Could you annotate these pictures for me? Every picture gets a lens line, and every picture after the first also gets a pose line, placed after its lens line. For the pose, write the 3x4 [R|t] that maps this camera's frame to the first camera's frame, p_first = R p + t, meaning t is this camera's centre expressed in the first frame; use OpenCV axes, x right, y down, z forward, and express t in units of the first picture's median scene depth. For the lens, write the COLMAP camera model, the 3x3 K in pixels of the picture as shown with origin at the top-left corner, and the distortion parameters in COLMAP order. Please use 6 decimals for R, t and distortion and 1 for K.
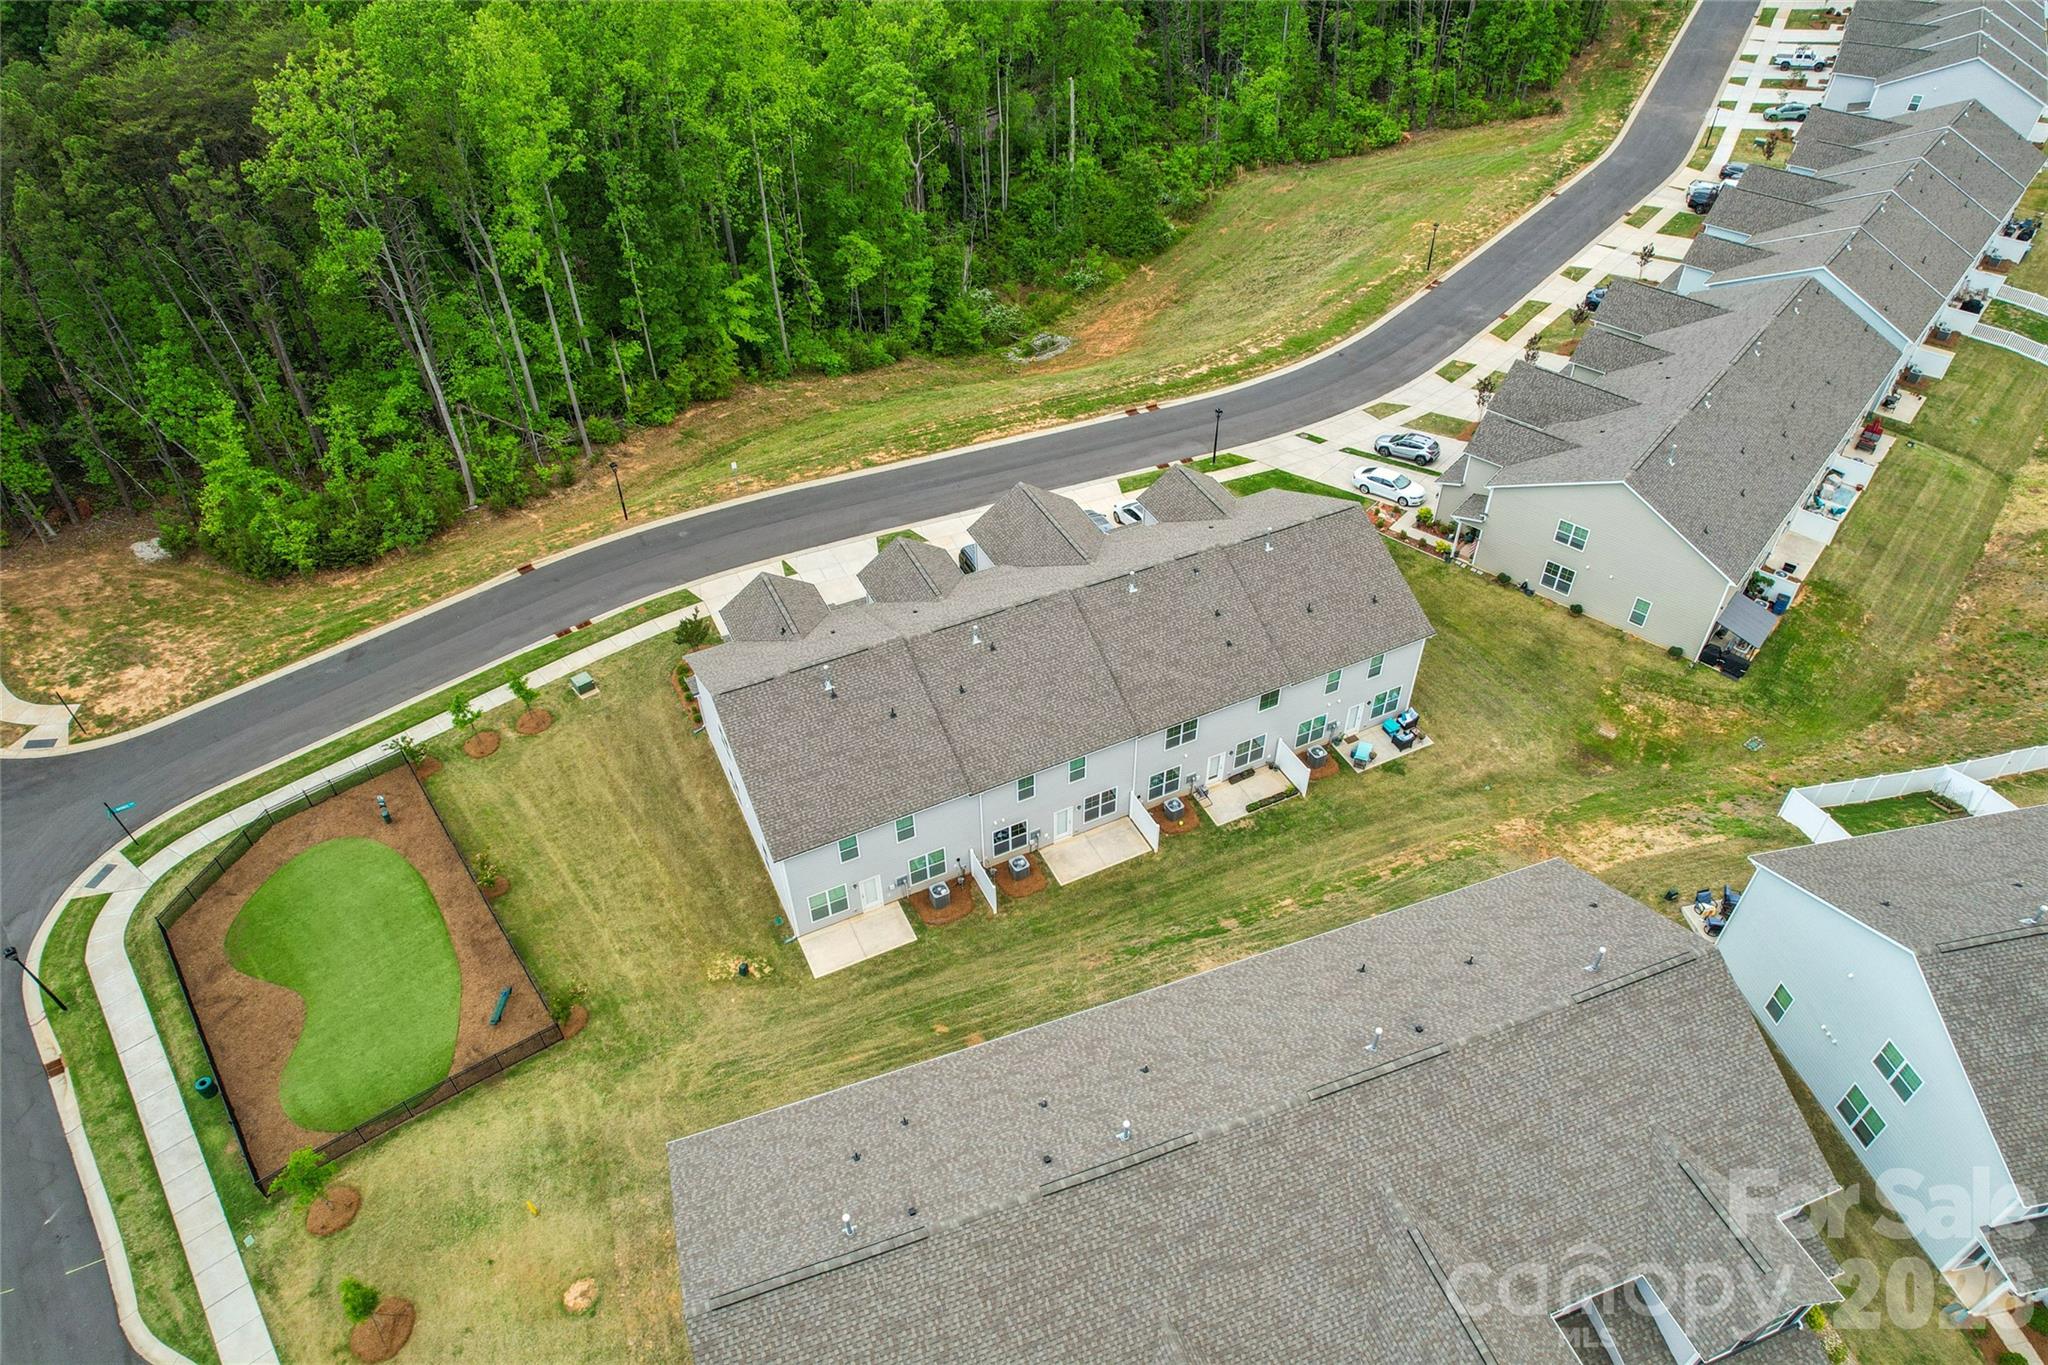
lens RADIAL K [[1314.9, 0, 1024.0], [0, 1314.9, 682.5], [0, 0, 1]] dist [-0.057591, 0.049072]
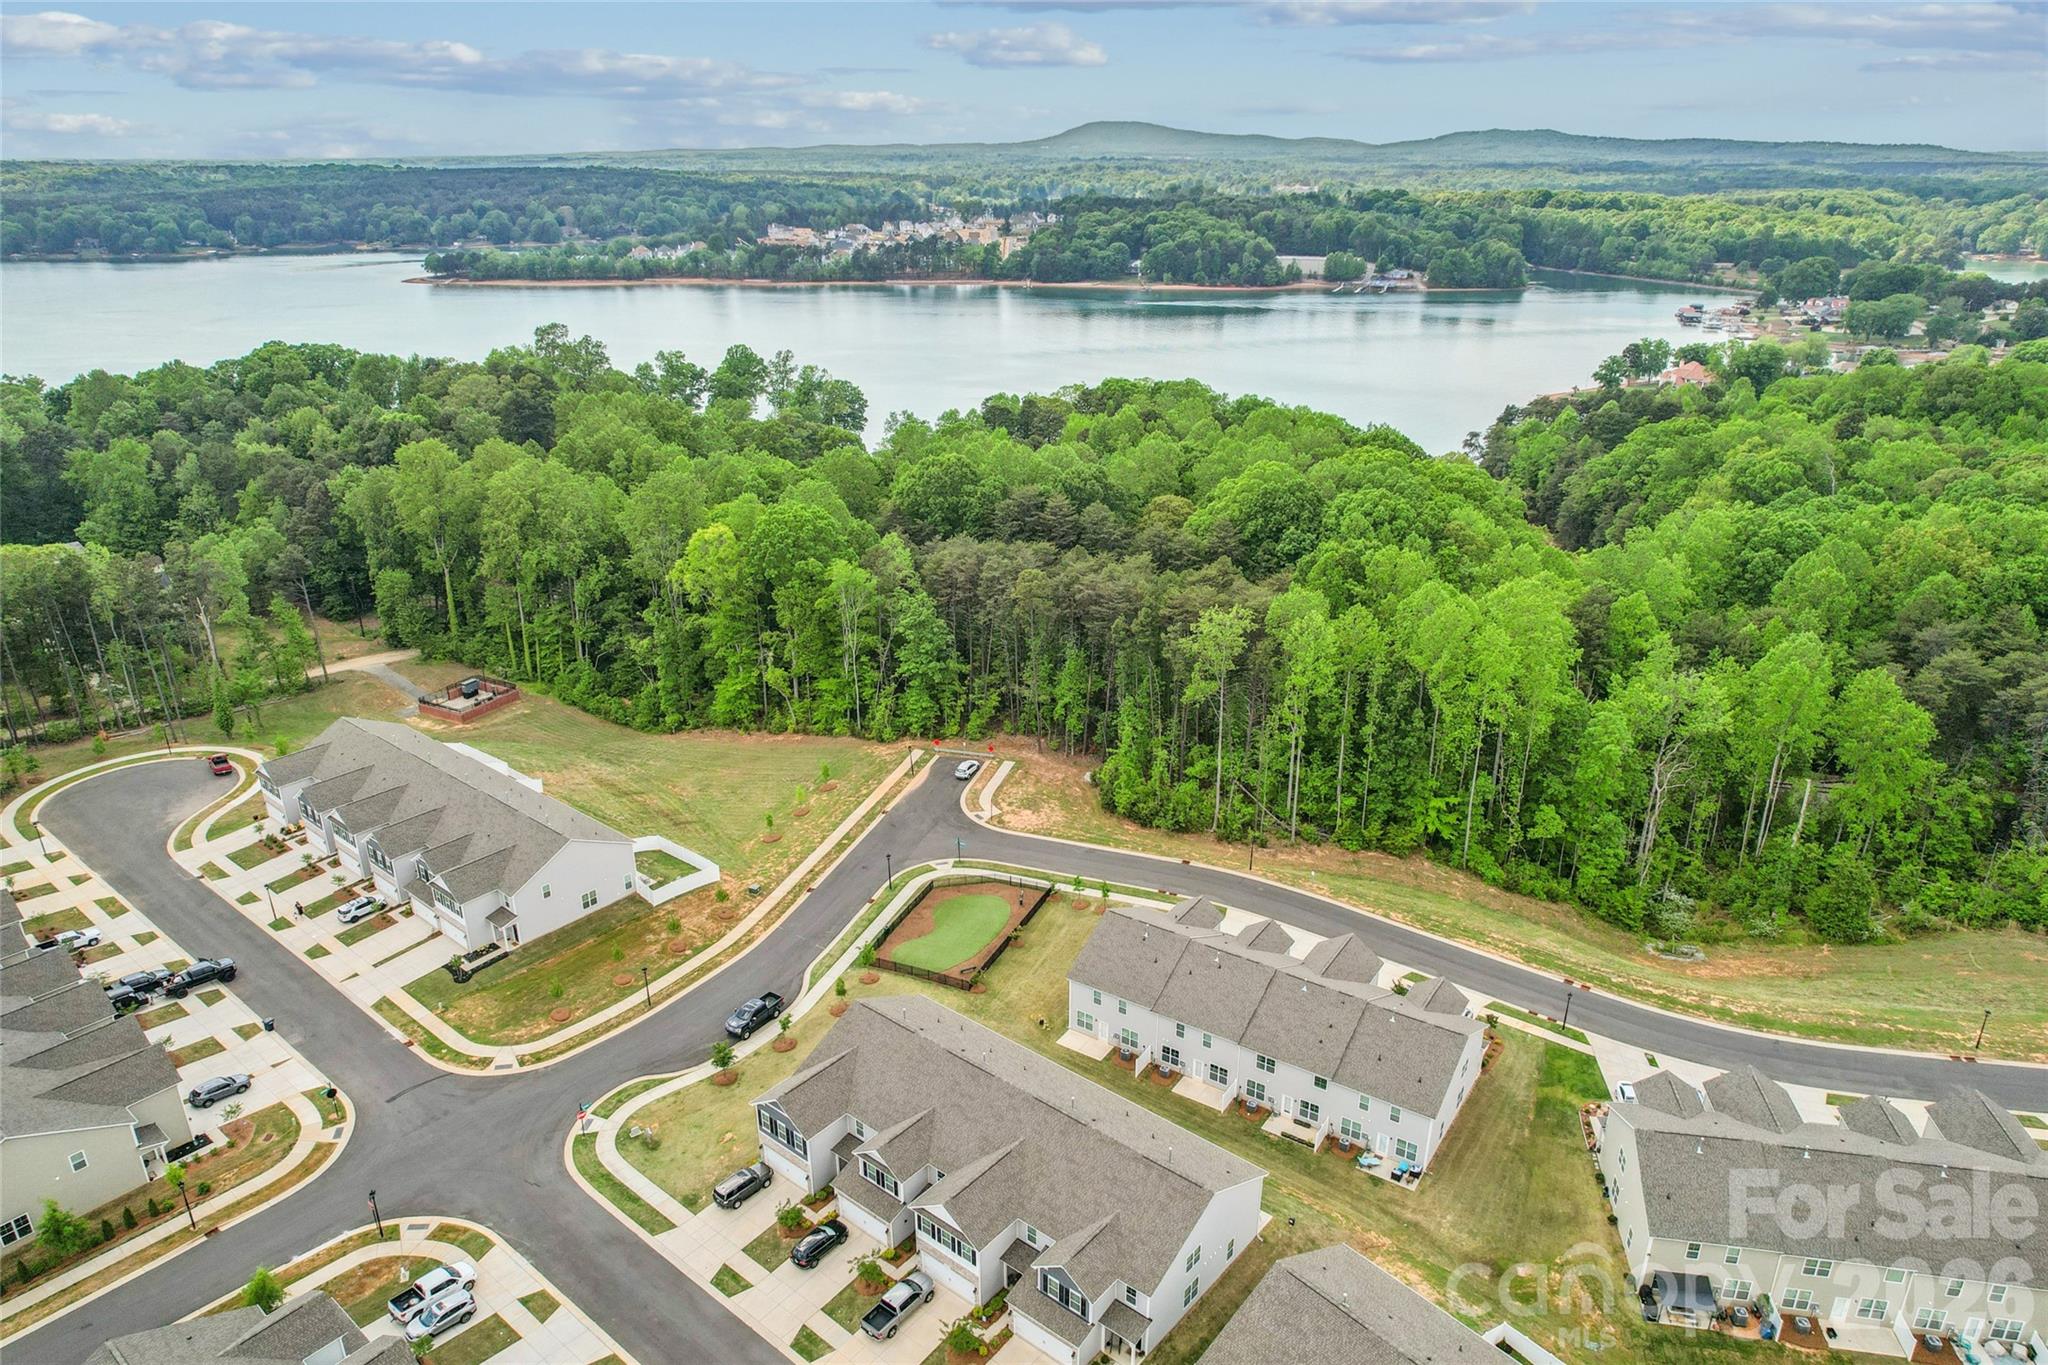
lens RADIAL K [[1314.9, 0, 1024.0], [0, 1314.9, 682.5], [0, 0, 1]] dist [-0.057591, 0.049072]
pose [[0.497744, 0.325466, -0.803942, 1.063255], [-0.576097, 0.816970, -0.025938, -0.130445], [0.648355, 0.476059, 0.594141, -0.449349]]
